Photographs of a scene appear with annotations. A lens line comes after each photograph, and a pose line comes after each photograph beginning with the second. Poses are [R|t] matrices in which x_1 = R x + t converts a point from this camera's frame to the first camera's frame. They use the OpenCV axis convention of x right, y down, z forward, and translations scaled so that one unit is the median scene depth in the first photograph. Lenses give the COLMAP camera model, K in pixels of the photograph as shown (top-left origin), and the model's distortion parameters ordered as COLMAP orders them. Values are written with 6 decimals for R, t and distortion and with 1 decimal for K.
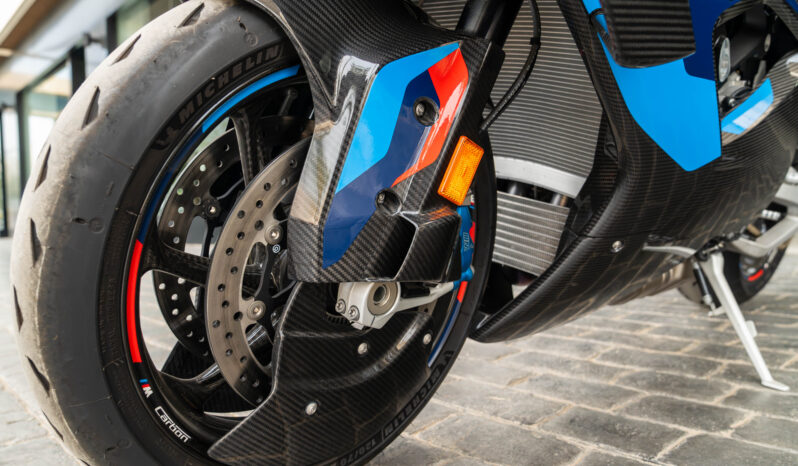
lens RADIAL K [[611.2, 0, 378.8], [0, 611.2, 241.2], [0, 0, 1]] dist [-0.011298, -0.005618]
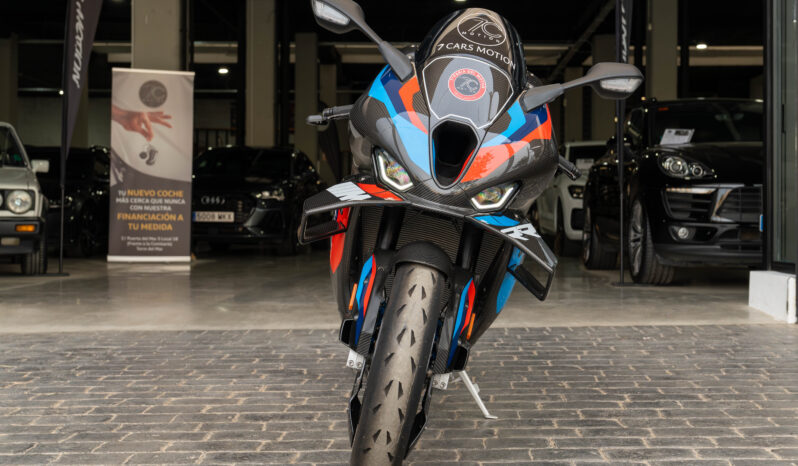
lens RADIAL K [[1017.6, 0, 401.1], [0, 1017.6, 231.8], [0, 0, 1]] dist [-0.008474, 0.000000]
pose [[0.711699, 0.026771, 0.701975, -2.446302], [0.019260, 0.998154, -0.057592, -0.215134], [-0.702221, 0.054508, 0.709869, -1.466518]]
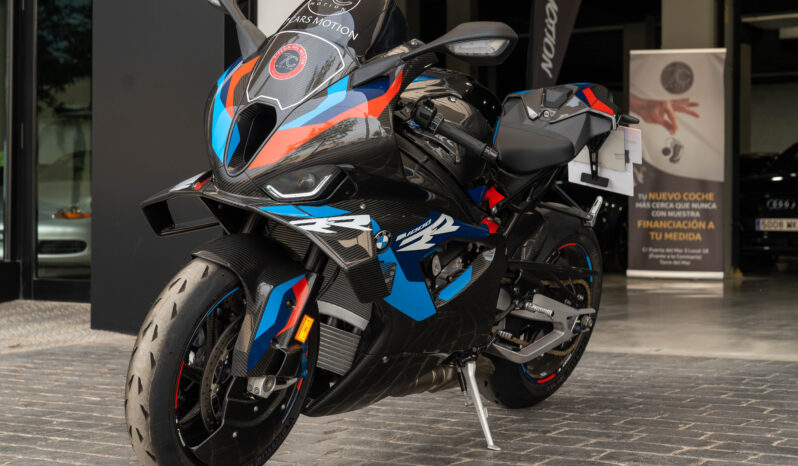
lens RADIAL K [[1224.4, 0, 393.2], [0, 1224.4, 234.3], [0, 0, 1]] dist [0.018510, 0.000000]
pose [[0.969320, 0.033902, 0.243453, -0.539732], [-0.018273, 0.997641, -0.066170, -0.136385], [-0.245122, 0.059691, 0.967653, -2.846440]]
